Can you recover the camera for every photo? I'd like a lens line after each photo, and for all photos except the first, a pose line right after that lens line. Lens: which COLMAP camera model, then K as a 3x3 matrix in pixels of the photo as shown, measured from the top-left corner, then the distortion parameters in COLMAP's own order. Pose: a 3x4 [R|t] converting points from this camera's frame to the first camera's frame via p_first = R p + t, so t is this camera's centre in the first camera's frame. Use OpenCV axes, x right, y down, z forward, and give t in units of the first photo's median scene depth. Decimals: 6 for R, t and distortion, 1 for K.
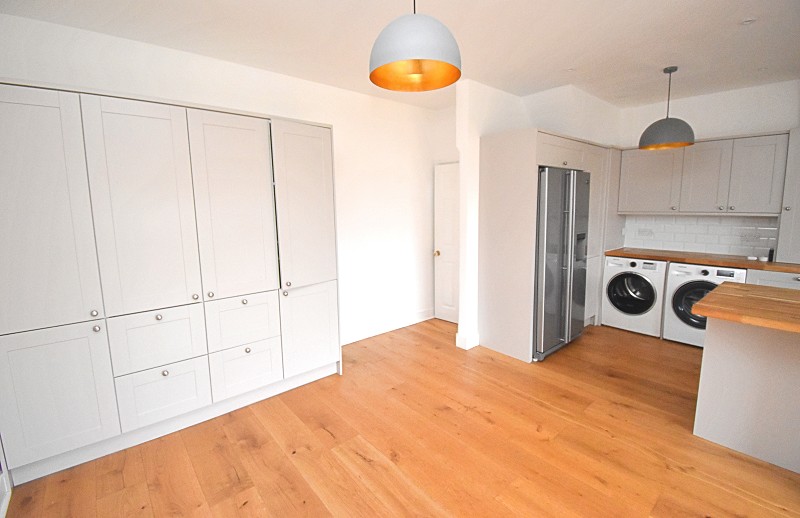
lens RADIAL K [[360.7, 0, 401.5], [0, 360.7, 252.4], [0, 0, 1]] dist [0.000166, -0.011352]
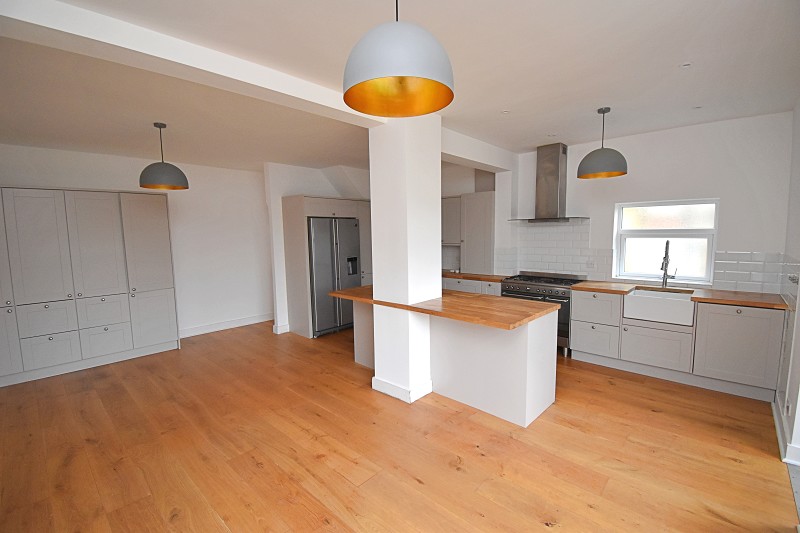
lens RADIAL K [[356.8, 0, 402.7], [0, 356.8, 267.4], [0, 0, 1]] dist [0.003311, -0.018582]
pose [[0.991862, -0.016050, 0.126303, 0.597900], [0.020503, 0.999210, -0.034036, 0.056067], [-0.125657, 0.036348, 0.991408, -0.662600]]
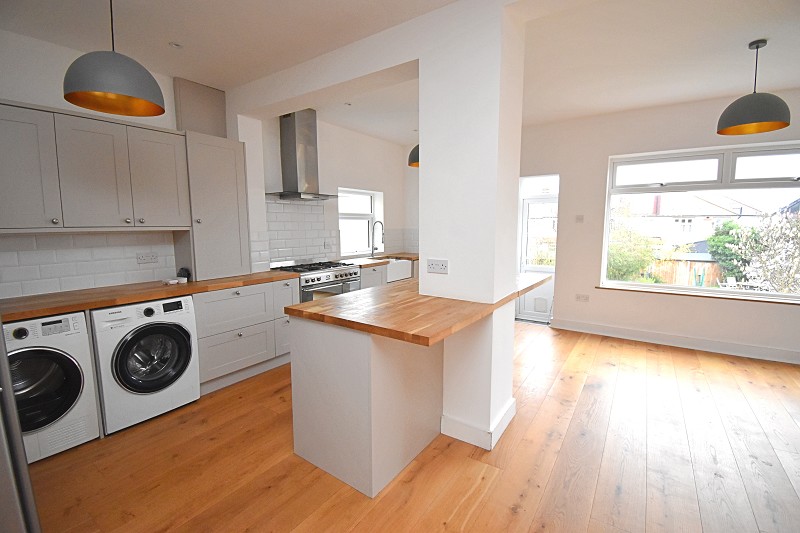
lens RADIAL K [[356.8, 0, 402.7], [0, 356.8, 267.4], [0, 0, 1]] dist [0.003311, -0.018582]
pose [[-0.273191, -0.110254, 0.955621, 0.060884], [0.125404, 0.980851, 0.149015, -0.079383], [-0.953751, 0.160548, -0.254133, 0.767084]]
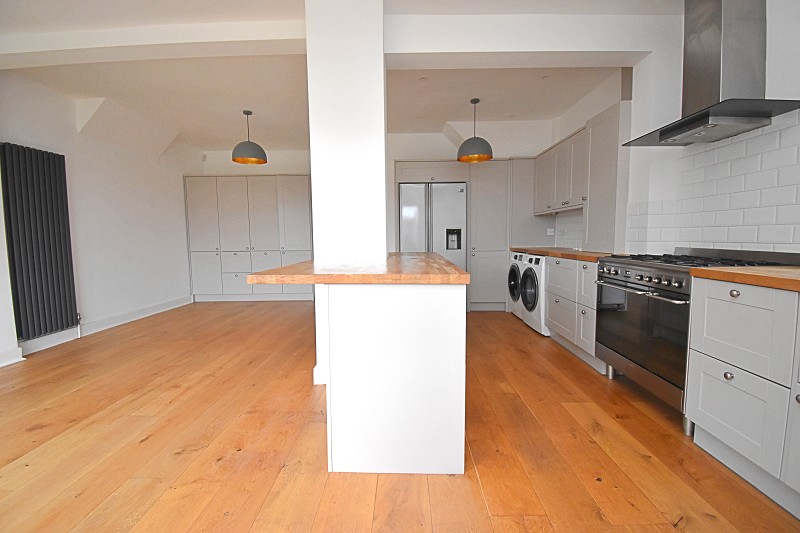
lens RADIAL K [[356.8, 0, 402.7], [0, 356.8, 267.4], [0, 0, 1]] dist [0.003311, -0.018582]
pose [[0.753272, 0.059274, -0.655033, 1.420484], [-0.084044, 0.996441, -0.006481, 0.133902], [0.652317, 0.059934, 0.755573, -0.132893]]
